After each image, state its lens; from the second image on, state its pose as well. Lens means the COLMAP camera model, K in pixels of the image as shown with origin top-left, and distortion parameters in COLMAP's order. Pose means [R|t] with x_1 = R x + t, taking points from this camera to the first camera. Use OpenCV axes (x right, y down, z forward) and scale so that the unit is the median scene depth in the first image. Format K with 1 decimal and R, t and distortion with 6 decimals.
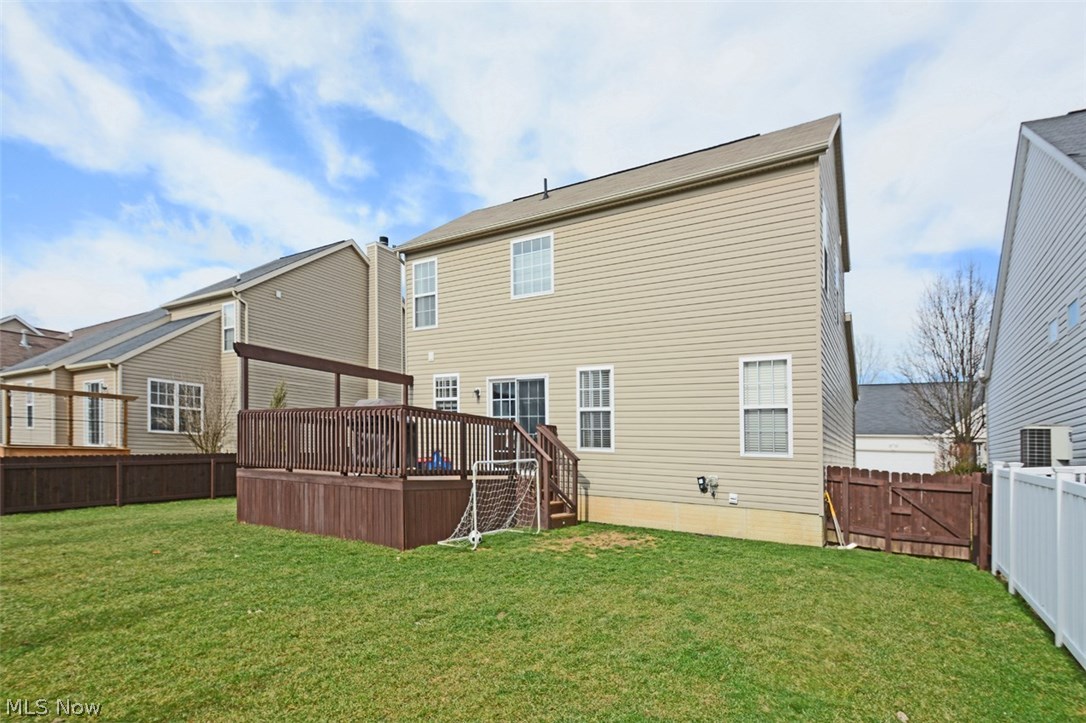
lens RADIAL K [[492.3, 0, 542.0], [0, 492.3, 442.9], [0, 0, 1]] dist [0.001819, 0.000219]
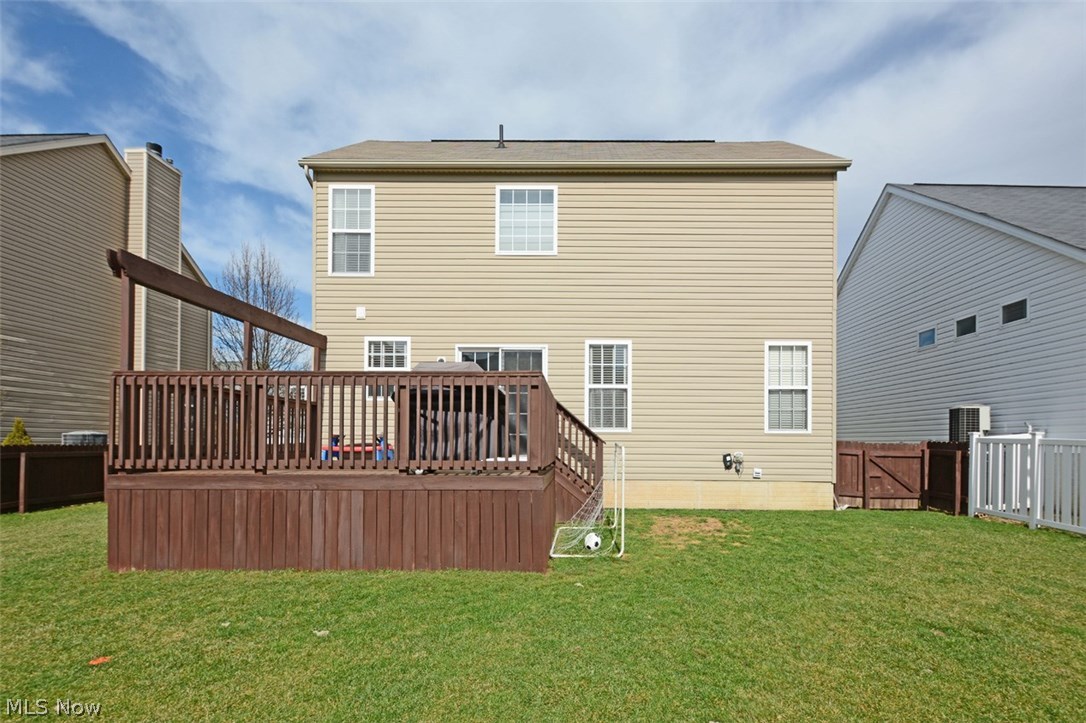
lens RADIAL K [[474.8, 0, 543.0], [0, 474.8, 420.8], [0, 0, 1]] dist [0.000471, -0.000067]
pose [[0.871671, -0.008363, 0.490020, -0.455628], [0.010807, 0.999939, -0.002158, -0.002684], [-0.489972, 0.007177, 0.871708, 0.288028]]
